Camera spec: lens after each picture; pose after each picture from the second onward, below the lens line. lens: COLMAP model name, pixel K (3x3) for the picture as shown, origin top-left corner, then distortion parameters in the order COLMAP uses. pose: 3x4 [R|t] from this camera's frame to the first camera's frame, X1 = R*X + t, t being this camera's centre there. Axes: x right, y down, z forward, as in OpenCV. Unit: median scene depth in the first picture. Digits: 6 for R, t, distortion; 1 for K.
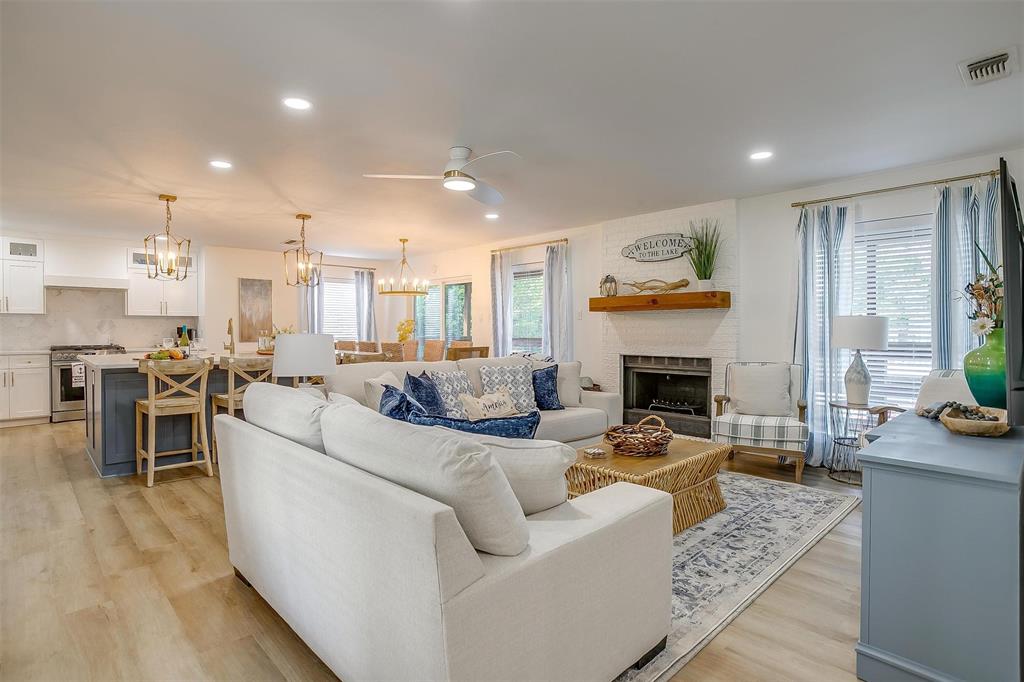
lens RADIAL K [[529.9, 0, 514.9], [0, 529.9, 330.6], [0, 0, 1]] dist [-0.012415, 0.003084]
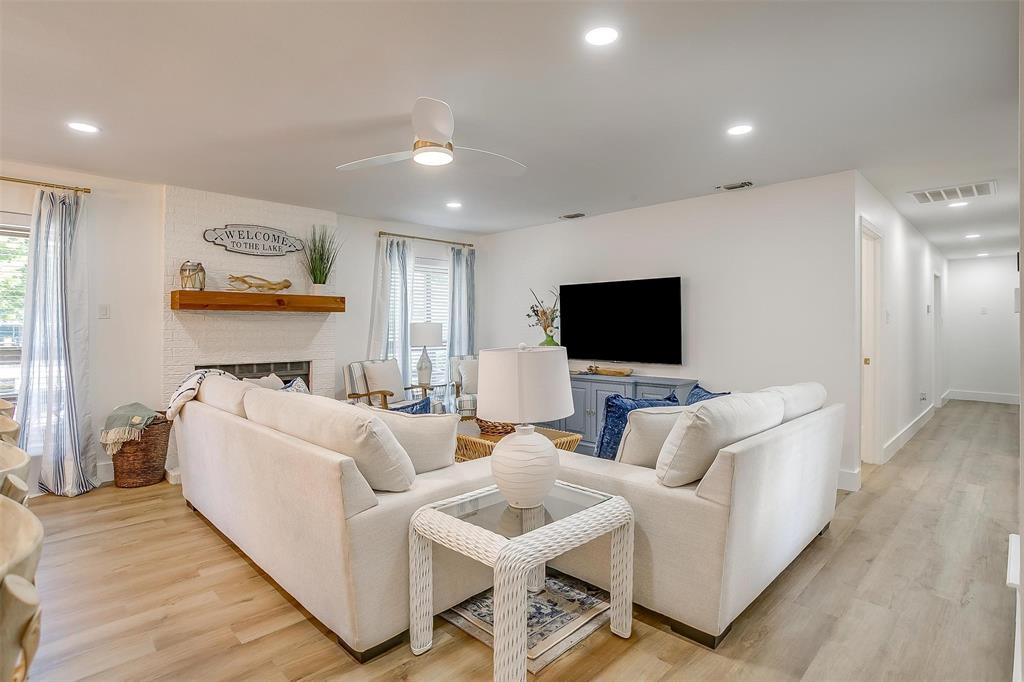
lens RADIAL K [[529.9, 0, 503.6], [0, 529.9, 323.4], [0, 0, 1]] dist [-0.012415, 0.003084]
pose [[-0.030788, 0.008729, 0.999488, -1.091318], [0.008185, 0.999931, -0.008481, -0.015552], [-0.999492, 0.007920, -0.030857, 1.111392]]
